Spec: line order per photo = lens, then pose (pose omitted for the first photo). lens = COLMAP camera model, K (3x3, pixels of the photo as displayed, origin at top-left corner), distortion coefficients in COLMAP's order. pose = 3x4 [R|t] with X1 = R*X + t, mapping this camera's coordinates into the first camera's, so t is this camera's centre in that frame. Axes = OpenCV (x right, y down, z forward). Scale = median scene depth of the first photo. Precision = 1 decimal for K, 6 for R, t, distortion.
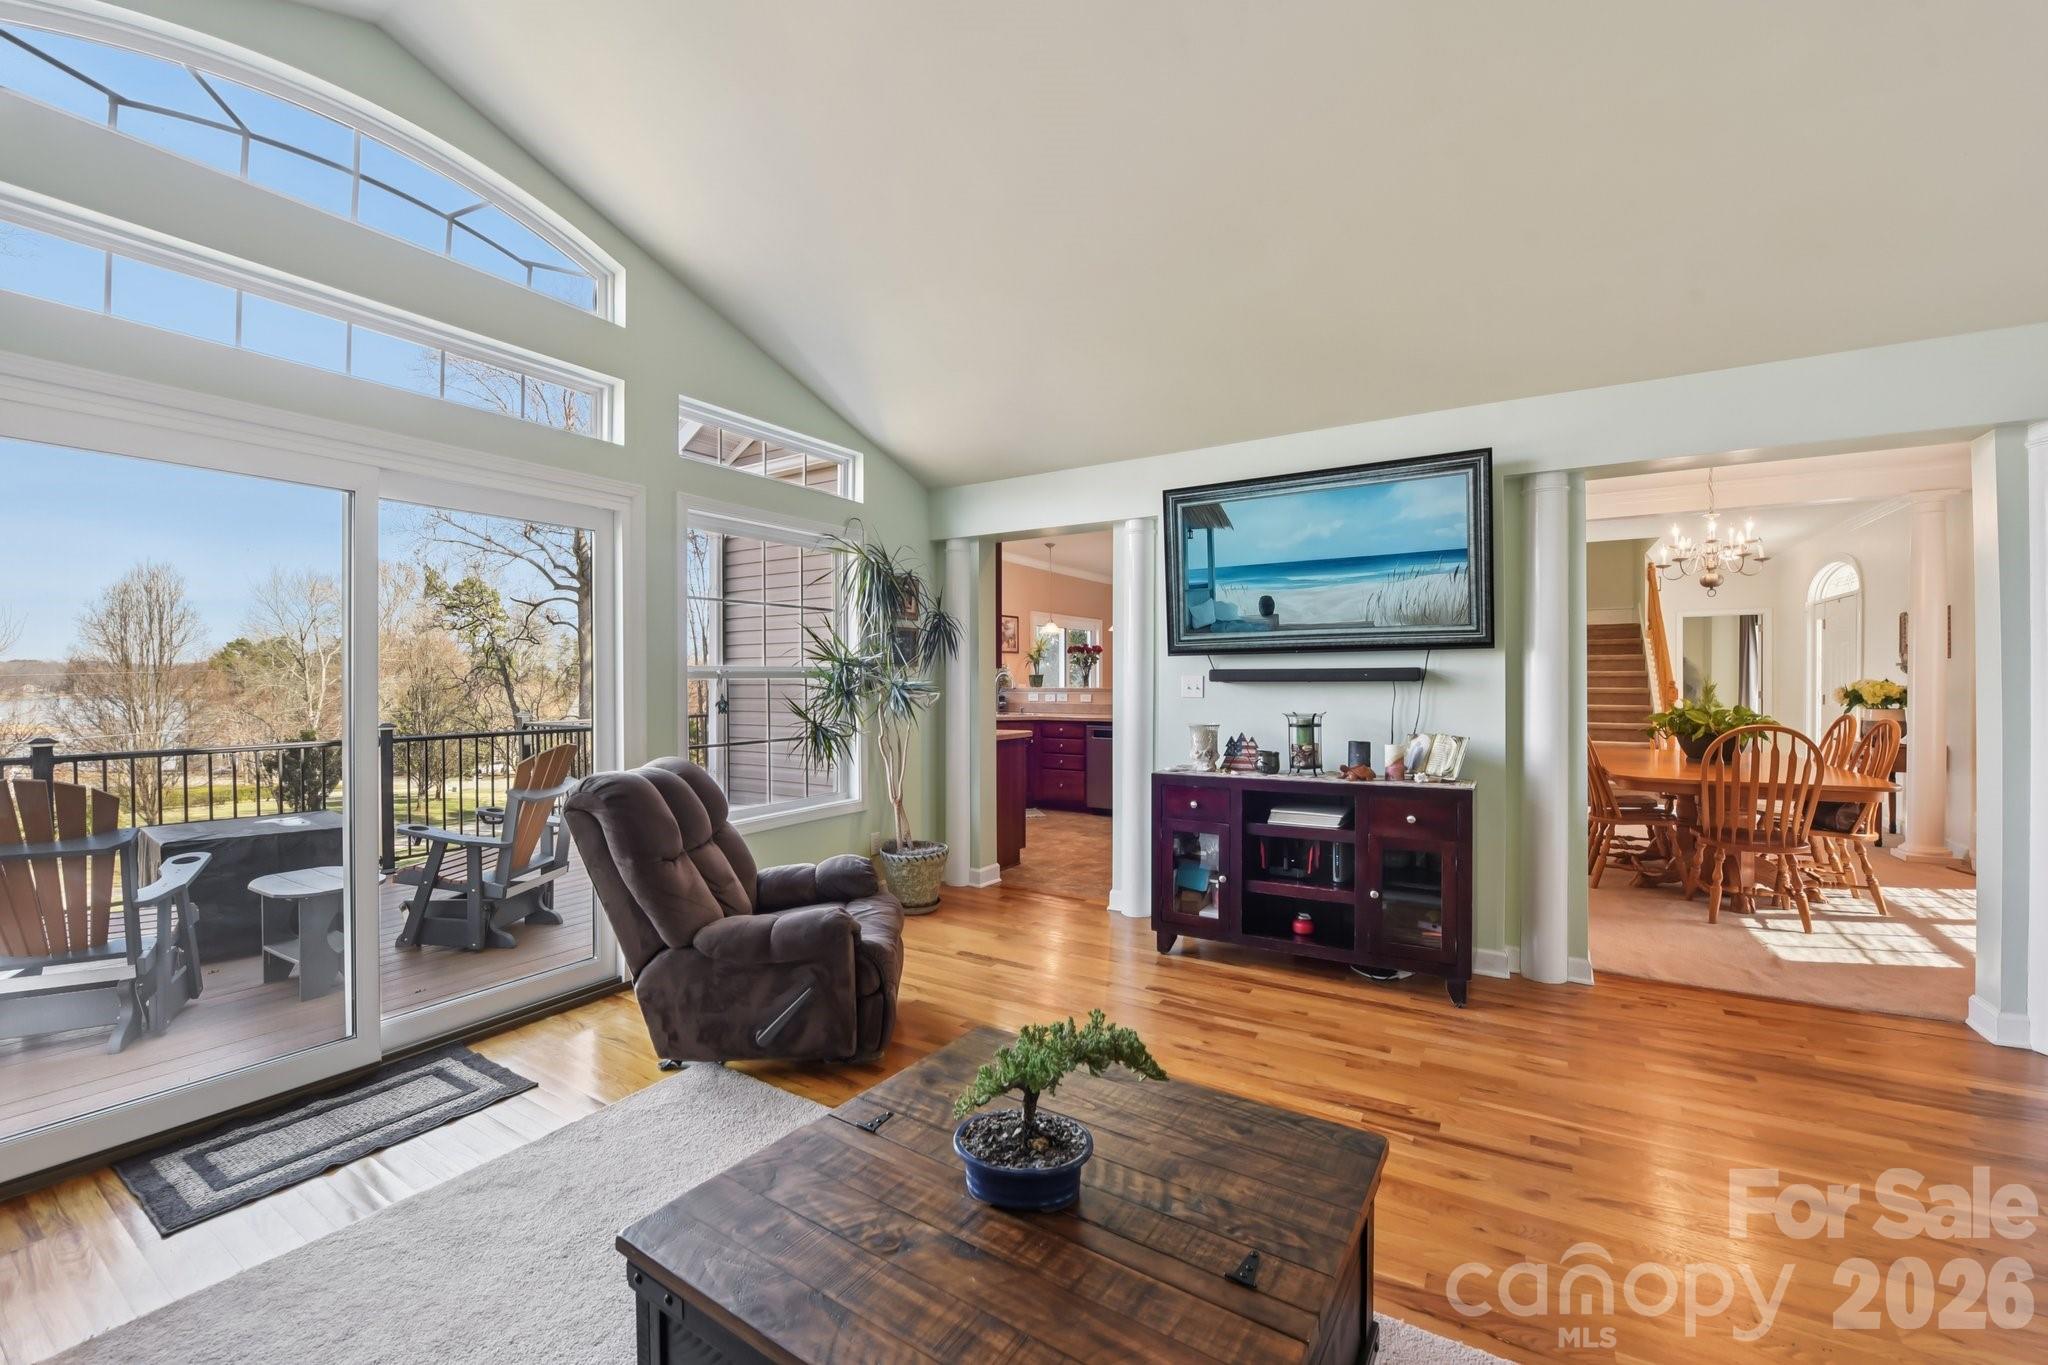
lens RADIAL K [[830.2, 0, 1024.0], [0, 830.2, 682.5], [0, 0, 1]] dist [-0.001626, -0.000358]
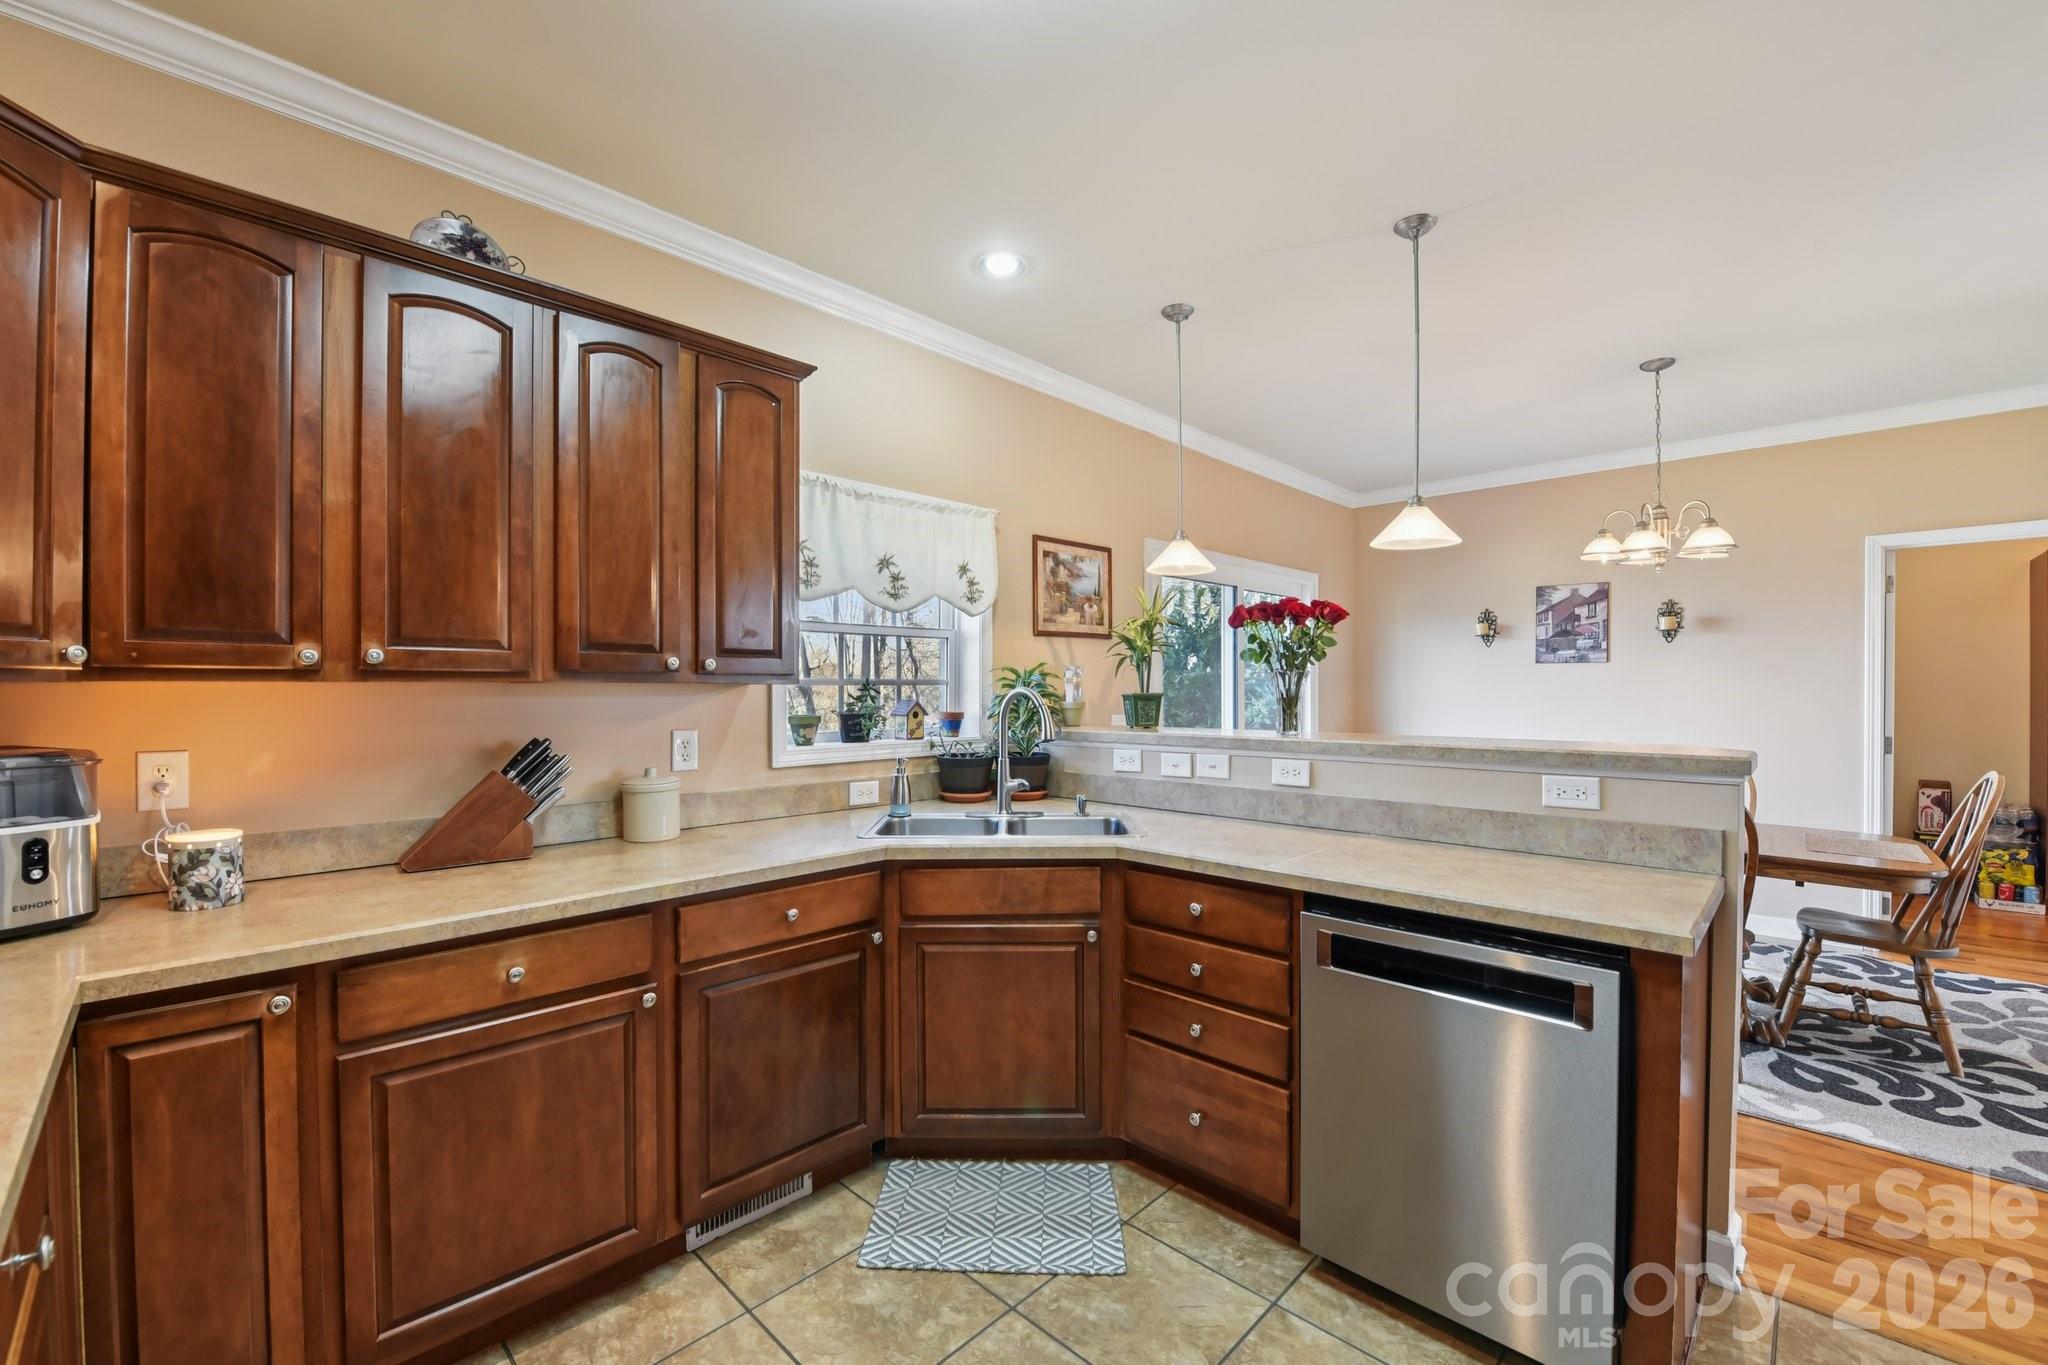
lens RADIAL K [[842.7, 0, 1015.7], [0, 842.7, 692.2], [0, 0, 1]] dist [-0.001945, -0.000212]
pose [[0.976863, 0.000542, -0.213864, 0.044292], [-0.001325, 0.999993, -0.003516, -0.009557], [0.213860, 0.003718, 0.976857, 0.704769]]
